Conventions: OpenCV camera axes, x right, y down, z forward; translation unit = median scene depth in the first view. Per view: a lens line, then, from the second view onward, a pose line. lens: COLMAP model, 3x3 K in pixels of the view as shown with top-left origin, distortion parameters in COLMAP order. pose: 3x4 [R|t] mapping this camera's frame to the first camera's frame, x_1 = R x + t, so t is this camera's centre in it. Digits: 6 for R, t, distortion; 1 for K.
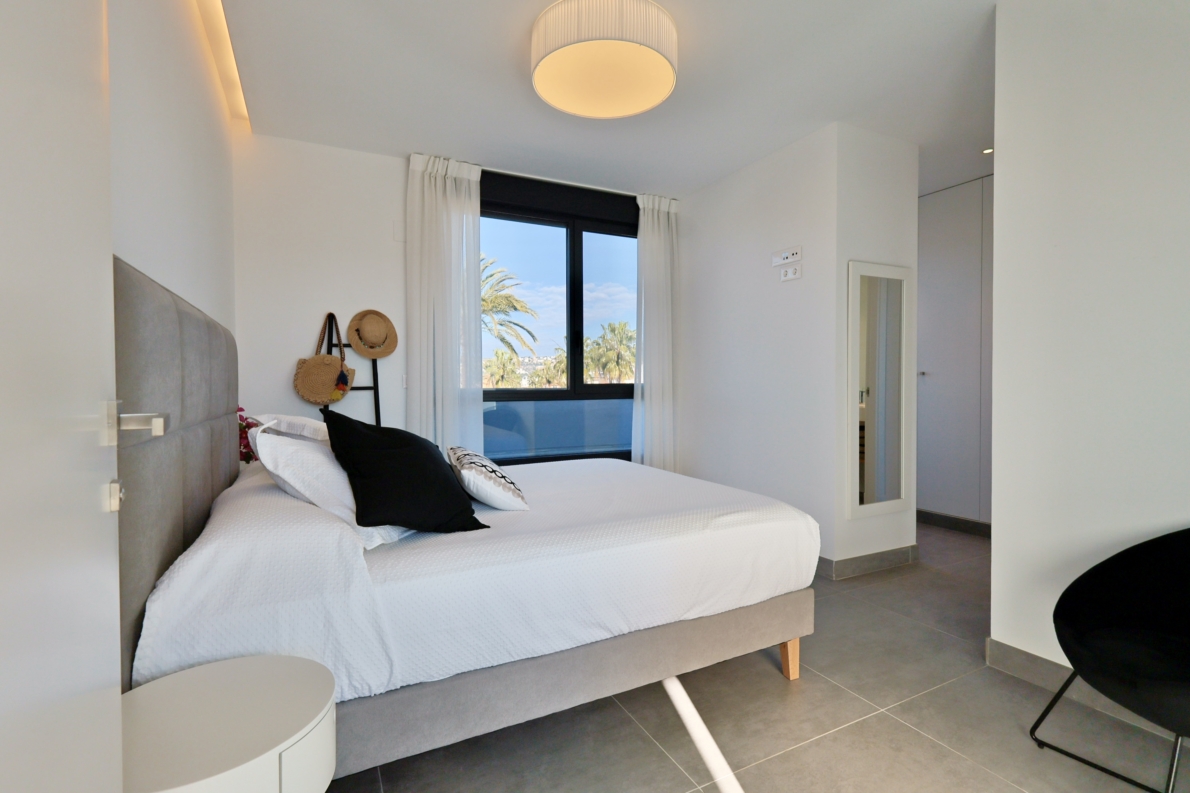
lens RADIAL K [[544.1, 0, 594.1], [0, 544.1, 393.2], [0, 0, 1]] dist [0.002120, -0.000071]
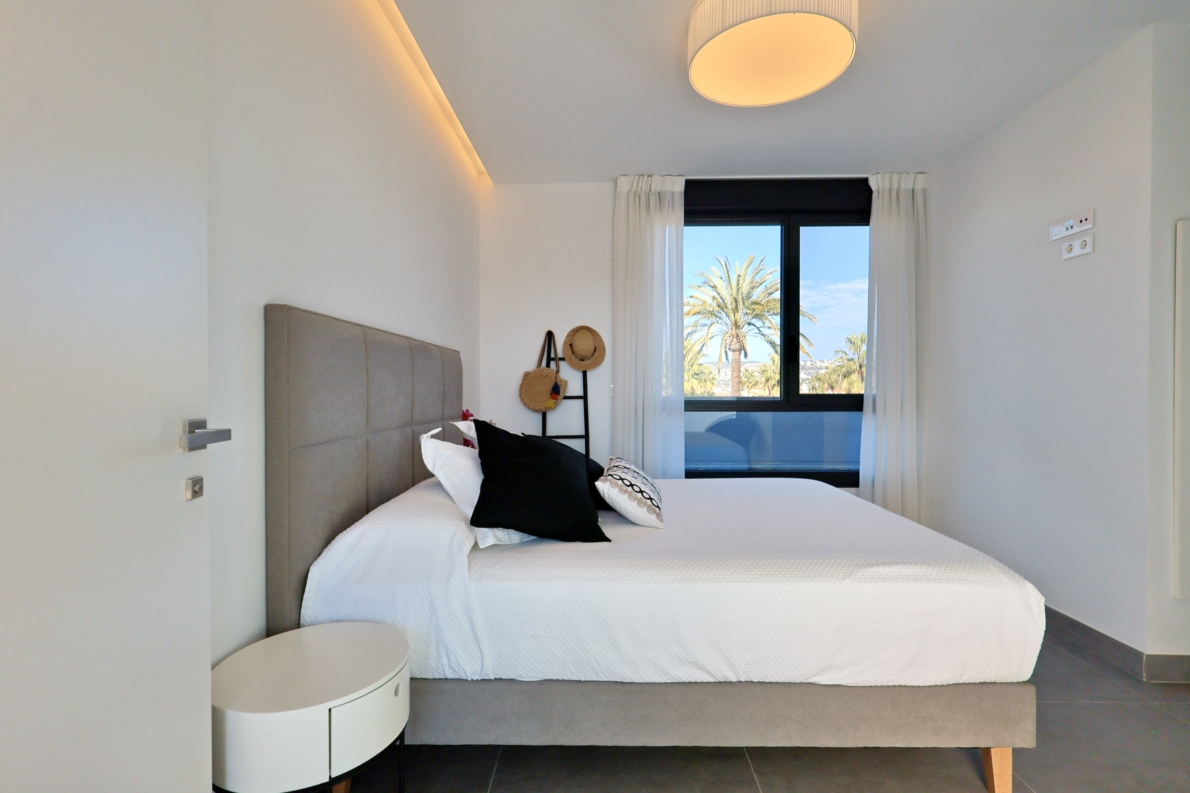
lens RADIAL K [[544.1, 0, 601.6], [0, 544.1, 394.0], [0, 0, 1]] dist [0.002120, -0.000071]
pose [[0.885179, 0.007879, -0.465184, 0.195184], [-0.011577, 0.999920, -0.005094, -0.015801], [0.465106, 0.009894, 0.885199, 0.074433]]
